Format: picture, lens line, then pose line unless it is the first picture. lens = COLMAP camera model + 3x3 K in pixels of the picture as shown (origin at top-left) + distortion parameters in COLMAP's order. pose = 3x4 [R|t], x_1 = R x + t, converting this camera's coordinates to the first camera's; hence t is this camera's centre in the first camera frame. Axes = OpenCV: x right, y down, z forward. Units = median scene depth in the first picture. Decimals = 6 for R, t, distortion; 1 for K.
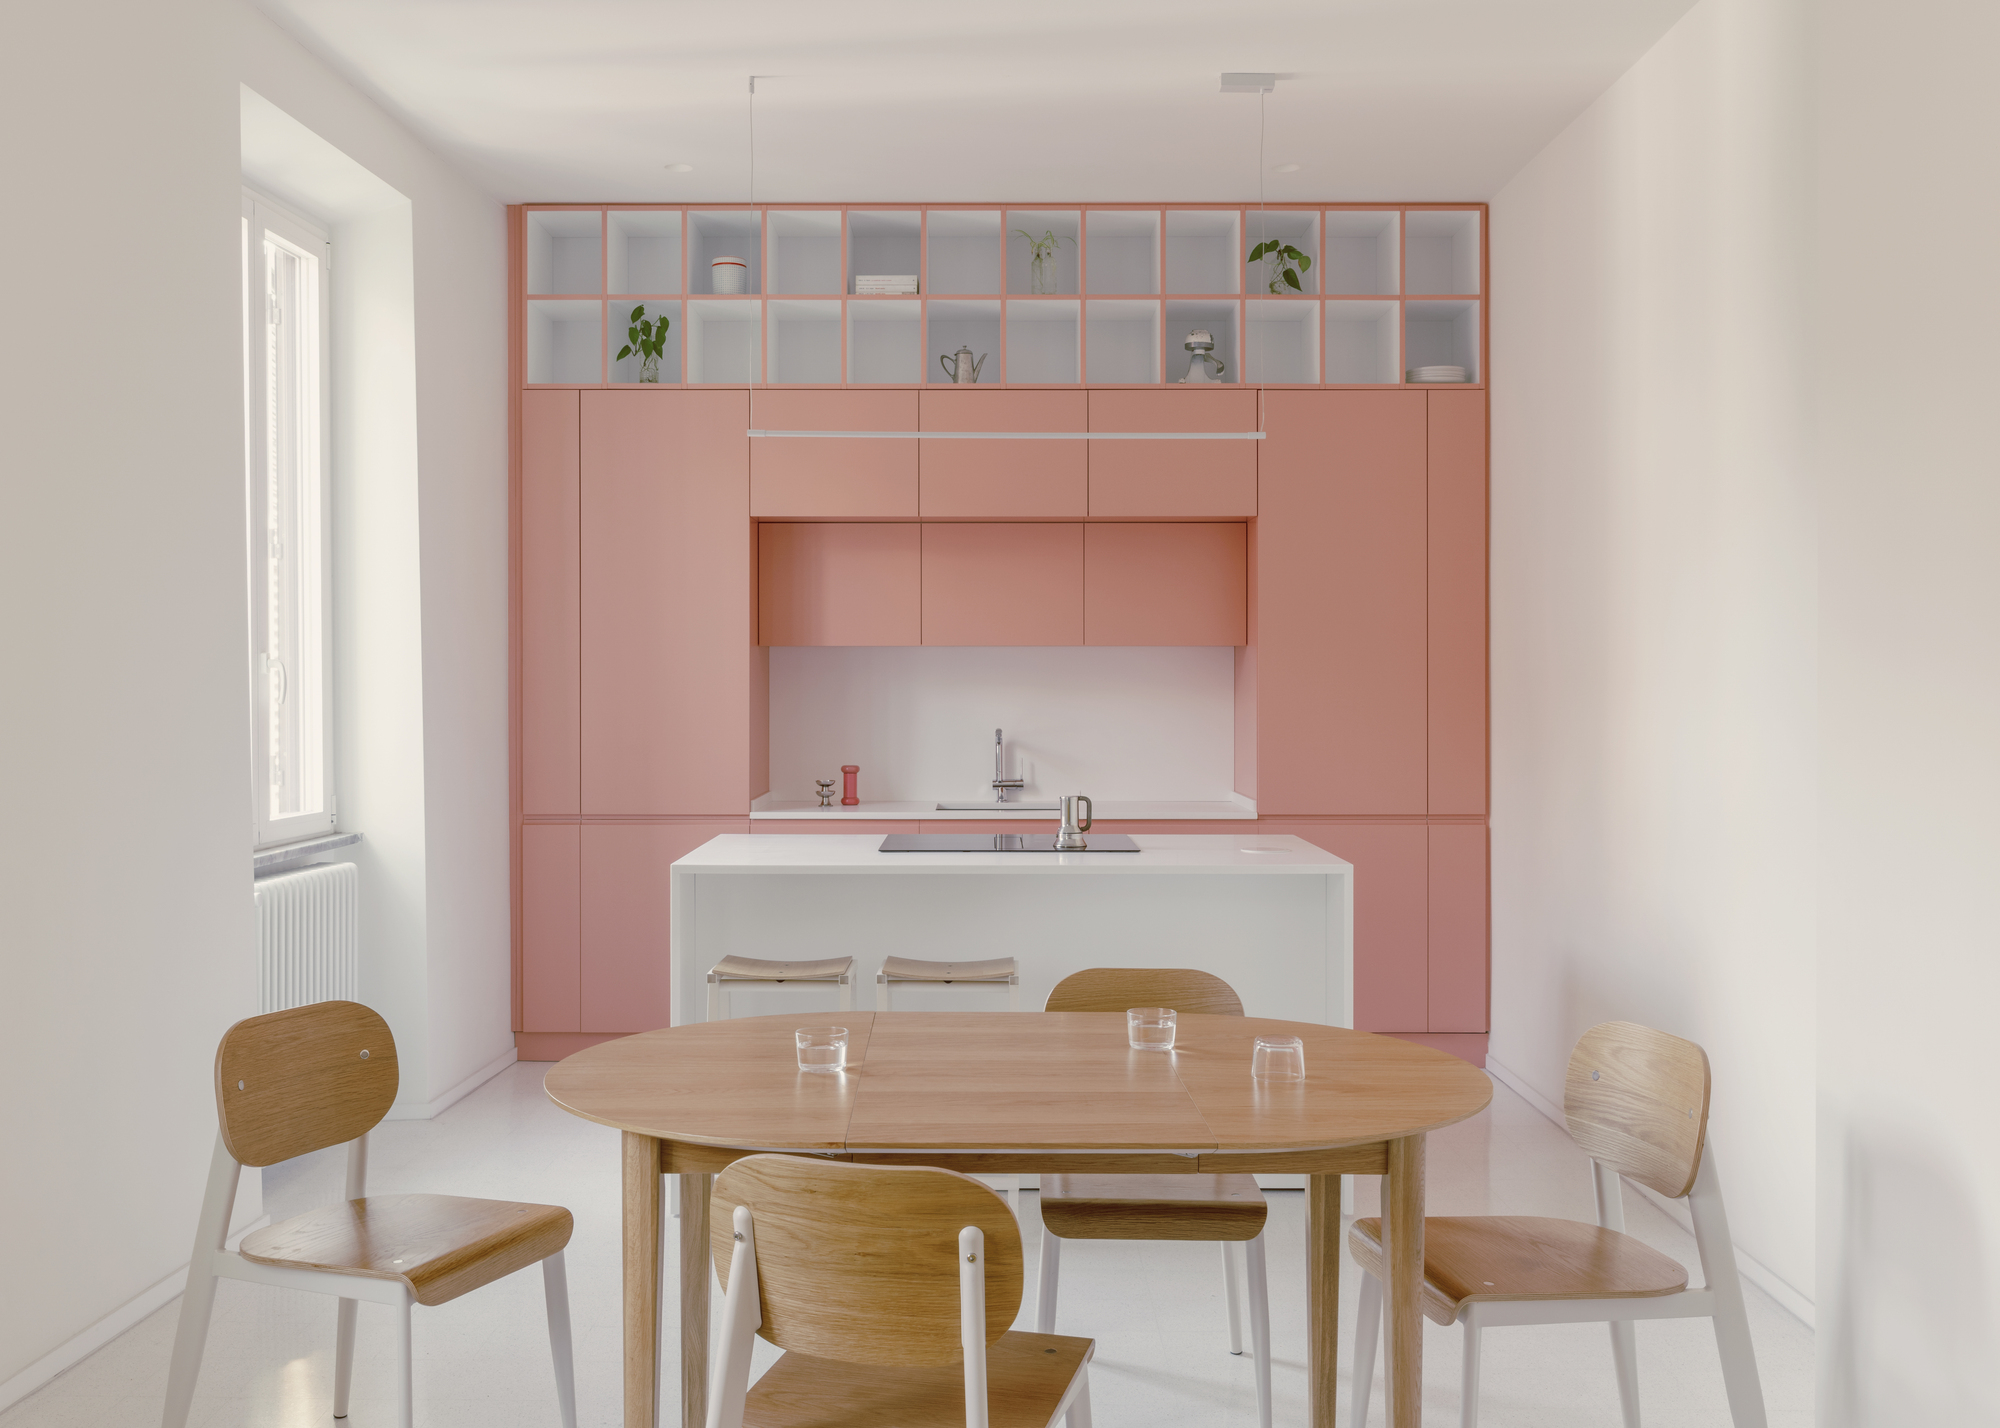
lens RADIAL K [[2107.9, 0, 998.5], [0, 2107.9, 750.3], [0, 0, 1]] dist [0.006771, 0.007529]
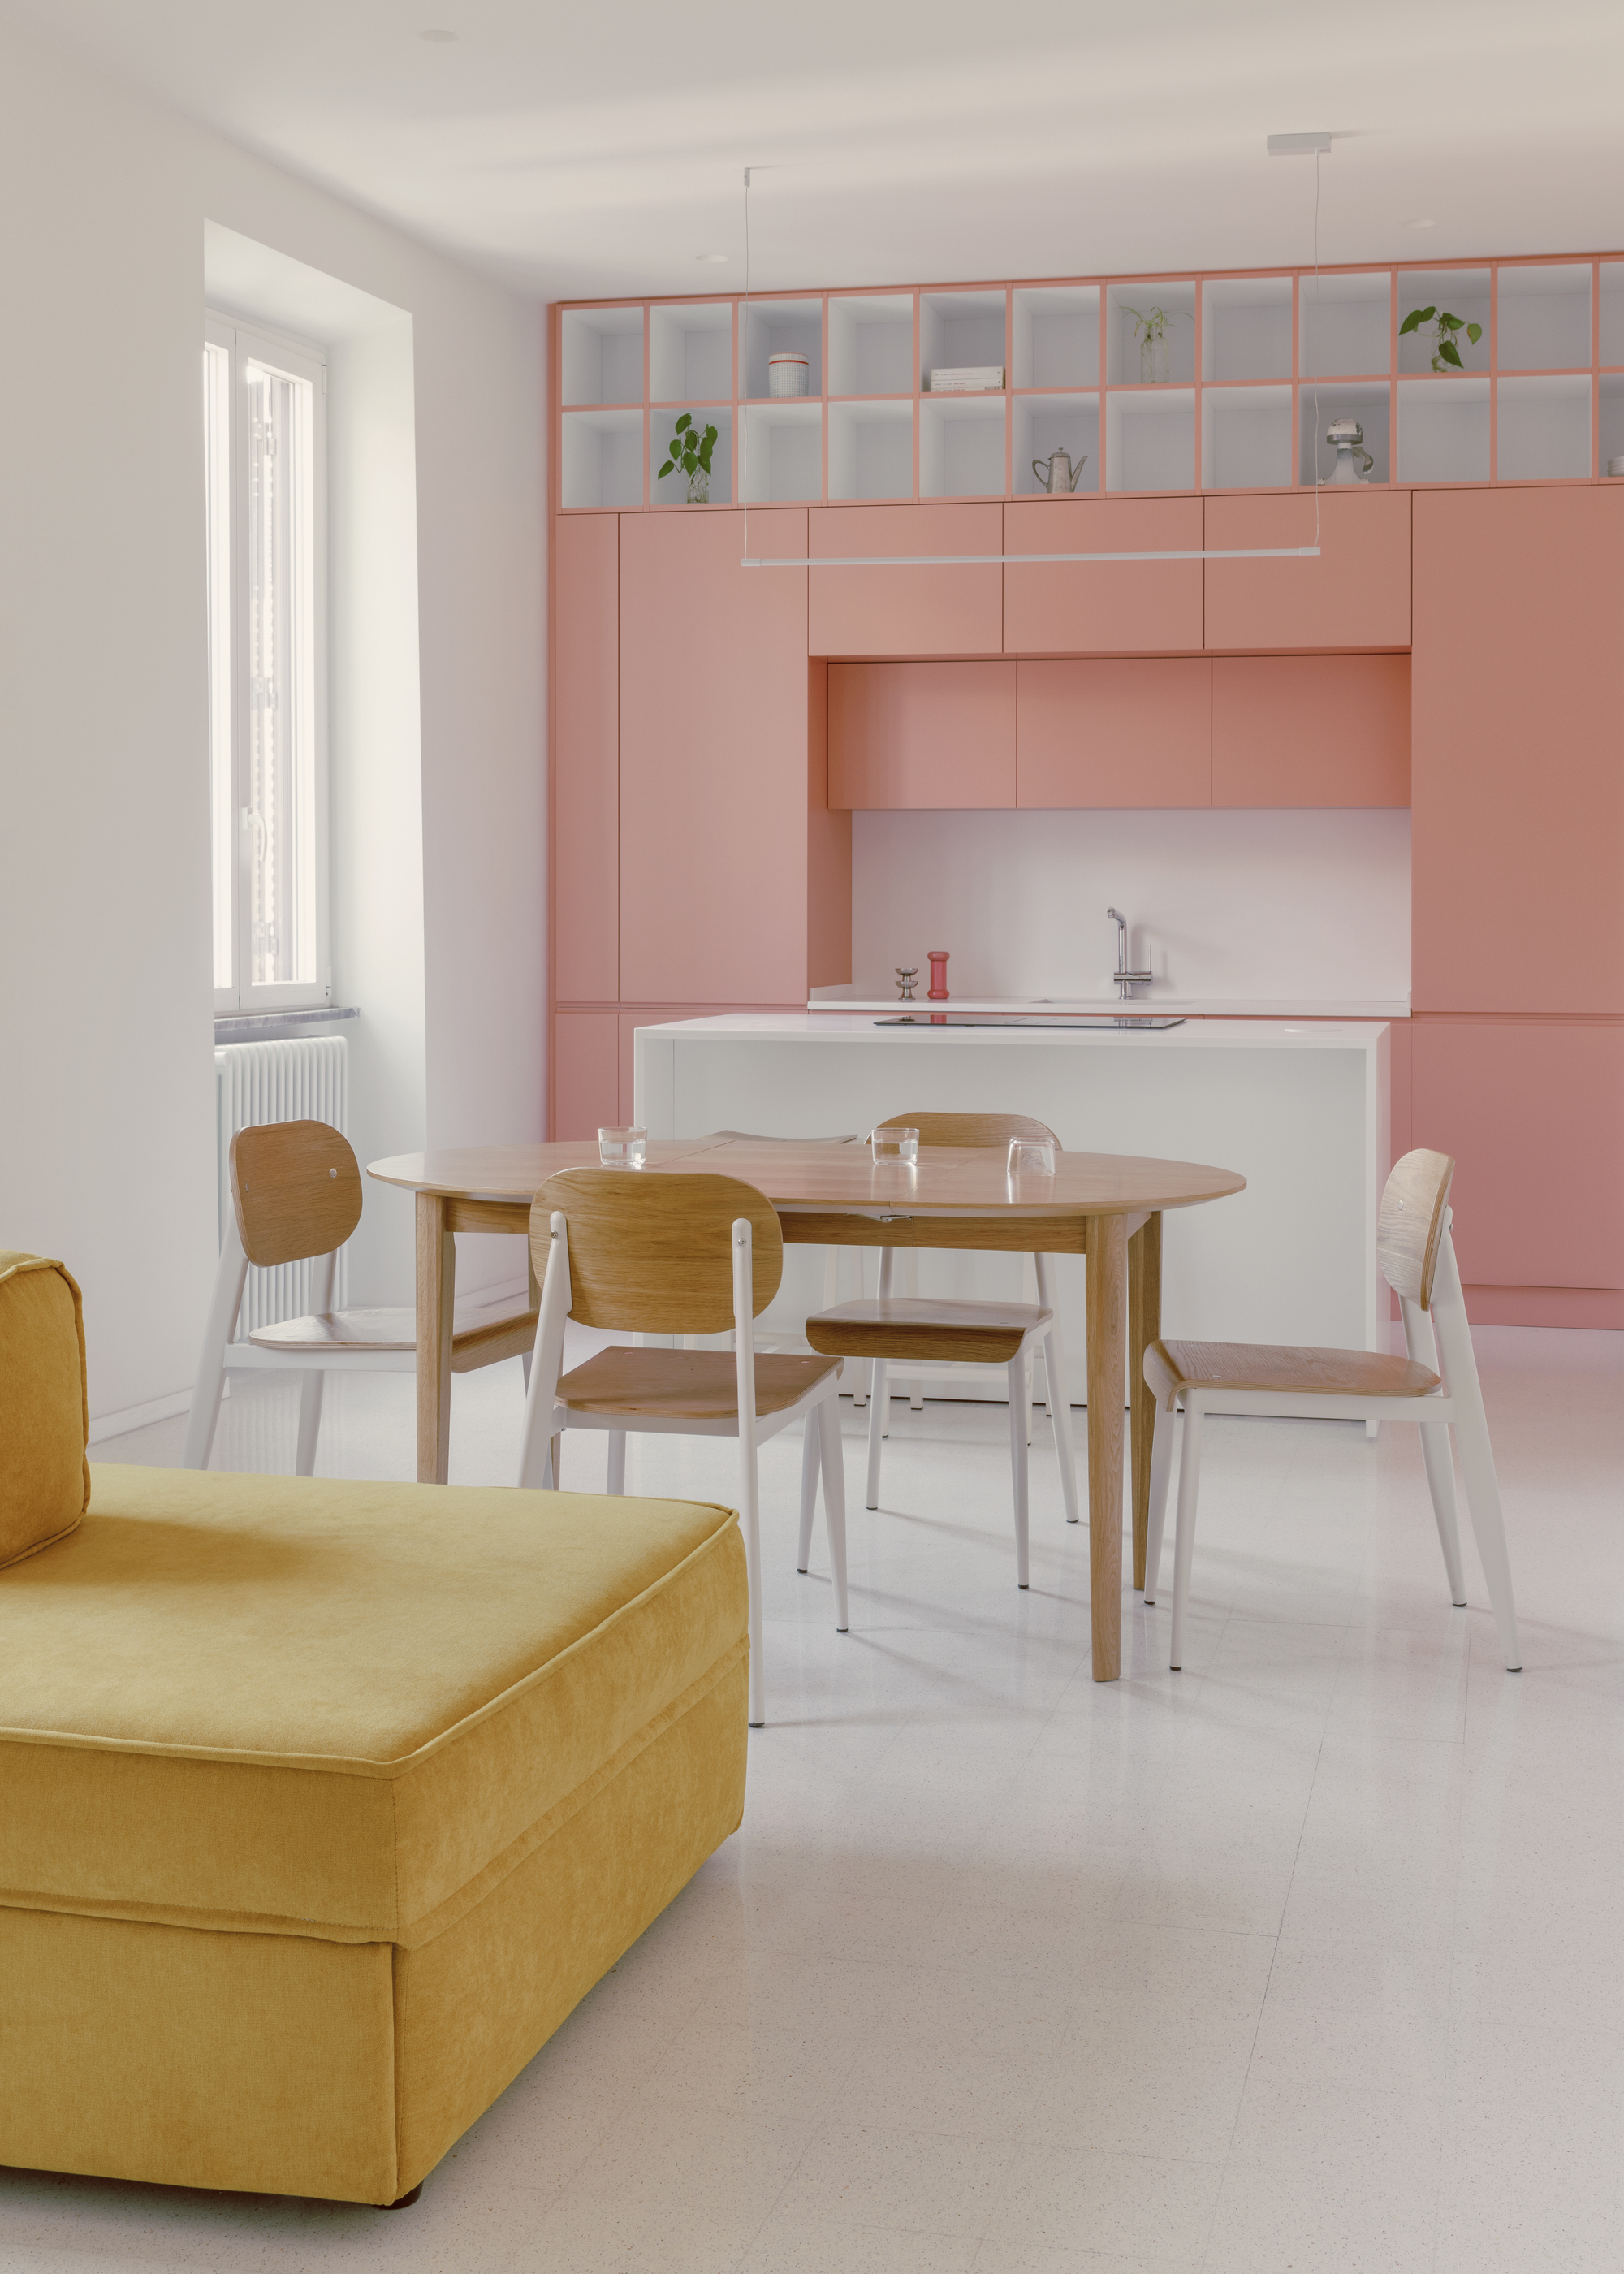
lens RADIAL K [[3394.5, 0, 812.0], [0, 3394.5, 1137.0], [0, 0, 1]] dist [0.012018, -0.017259]
pose [[0.968762, 0.018474, -0.247303, 0.229337], [-0.011899, 0.999536, 0.028056, 0.046200], [0.247706, -0.024237, 0.968532, -0.344632]]
